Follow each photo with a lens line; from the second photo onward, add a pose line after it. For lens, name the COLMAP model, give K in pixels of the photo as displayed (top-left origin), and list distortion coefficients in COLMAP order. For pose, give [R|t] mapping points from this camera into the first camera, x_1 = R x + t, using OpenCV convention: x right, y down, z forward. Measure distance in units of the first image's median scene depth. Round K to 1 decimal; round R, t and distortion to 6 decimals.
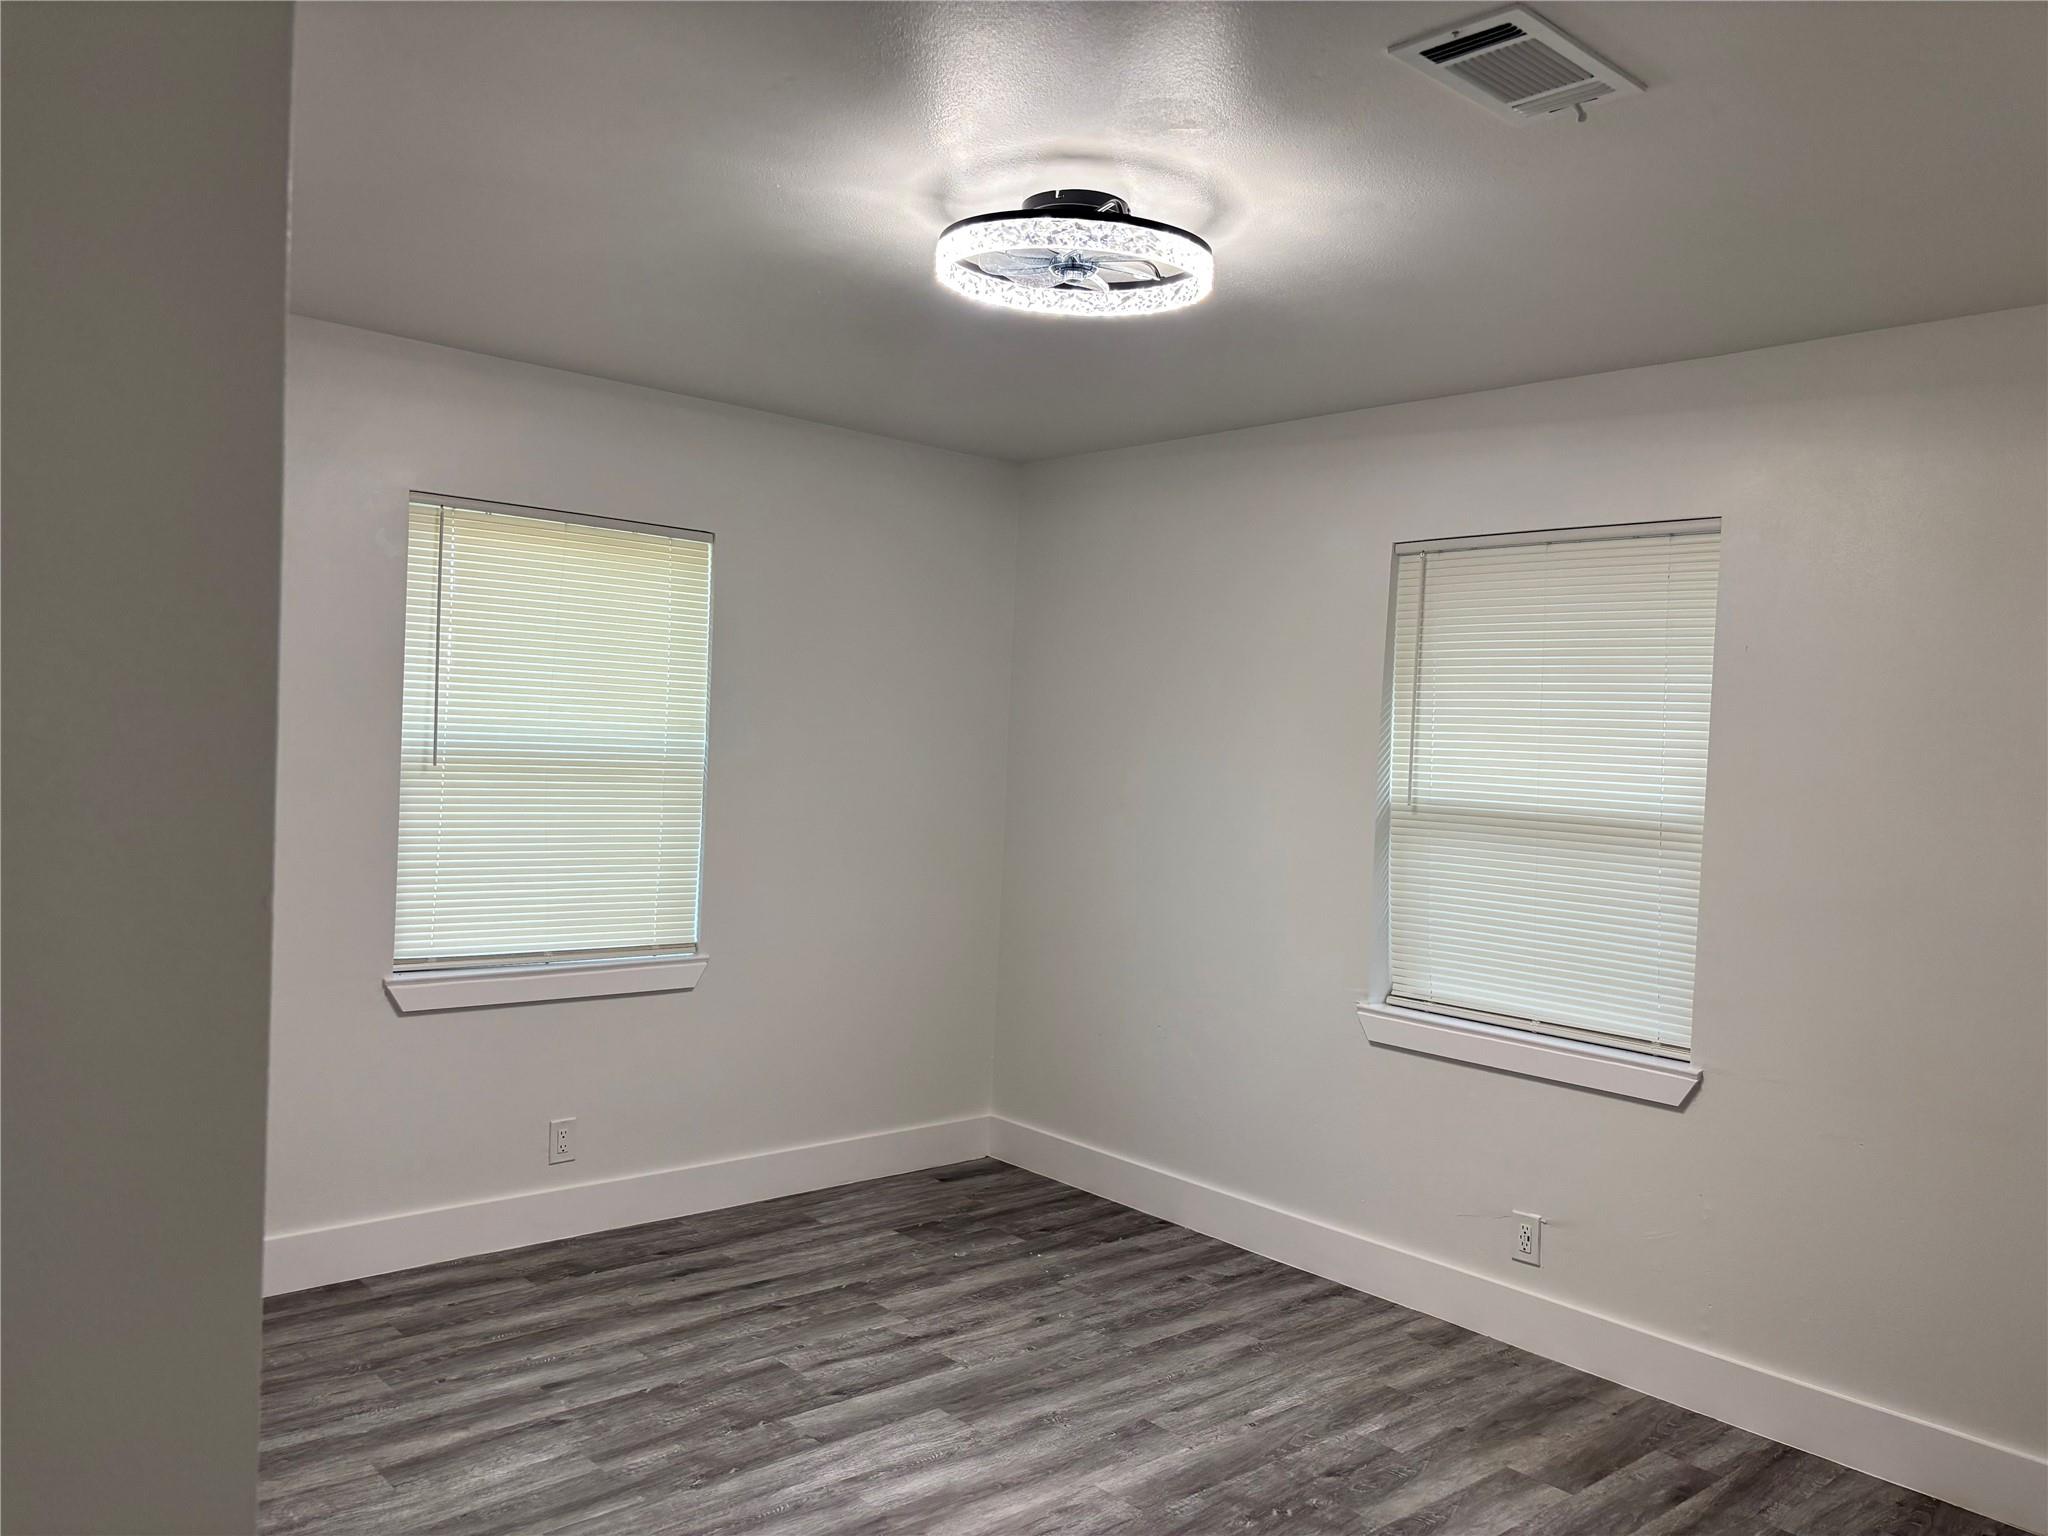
lens RADIAL K [[1537.6, 0, 1038.9], [0, 1537.6, 760.7], [0, 0, 1]] dist [0.039590, -0.006662]
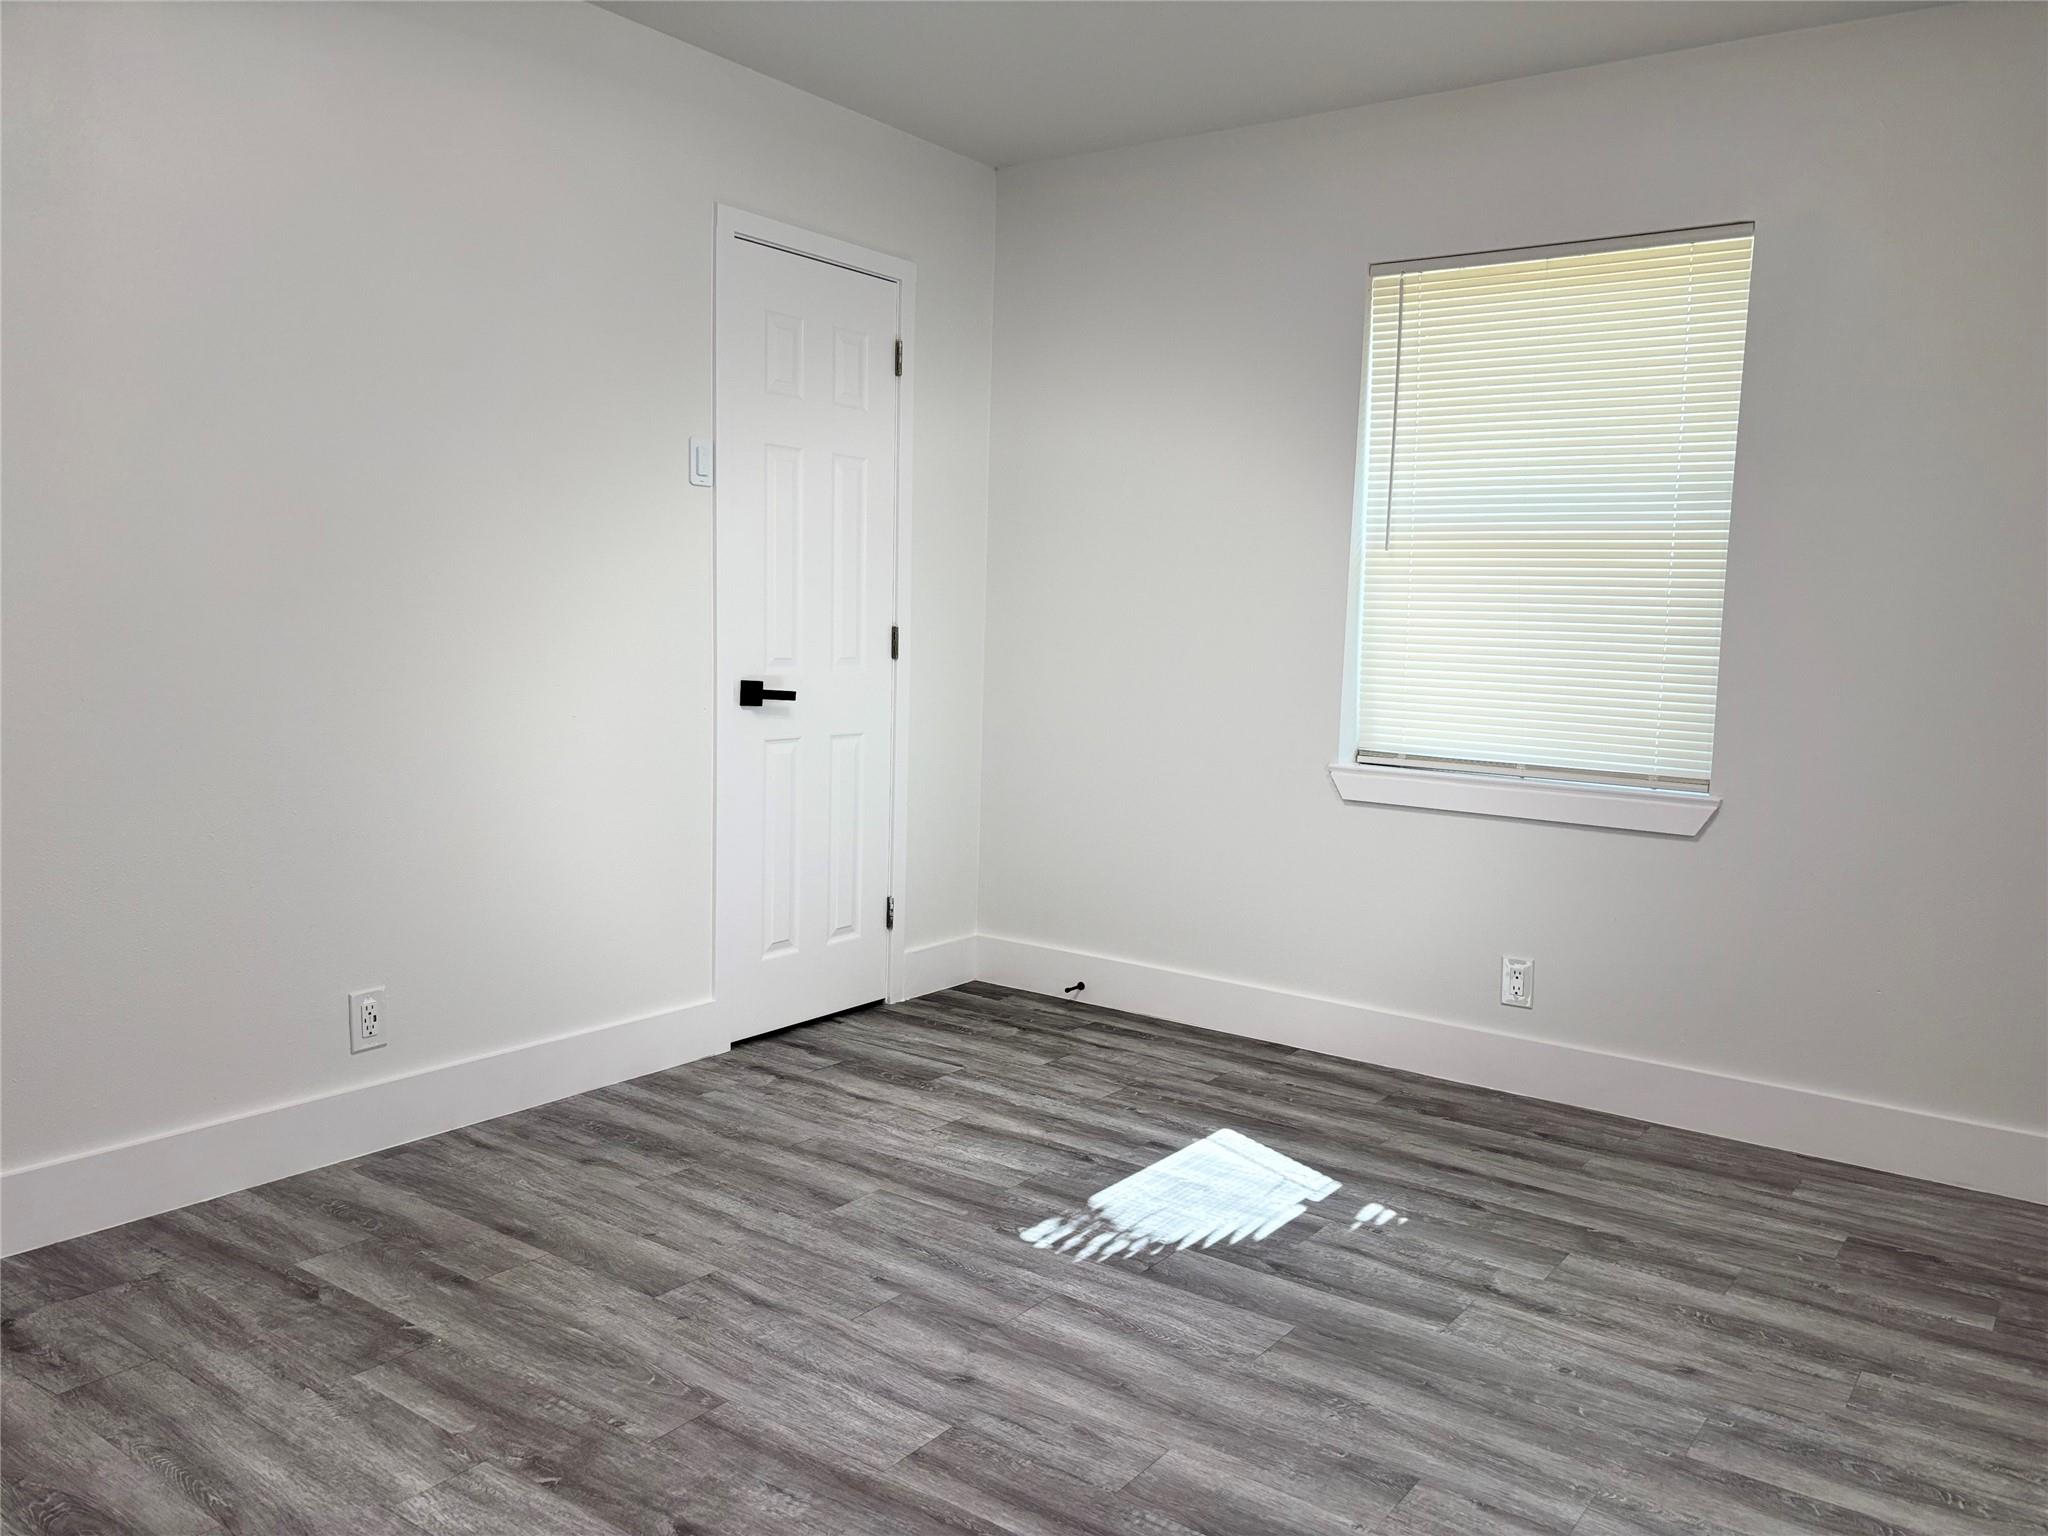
lens RADIAL K [[1537.6, 0, 1035.3], [0, 1537.6, 763.2], [0, 0, 1]] dist [0.039590, -0.006662]
pose [[0.238039, 0.059946, -0.969404, 0.508924], [-0.034393, 0.997988, 0.053268, 0.094681], [0.970646, 0.020661, 0.239622, 0.579795]]
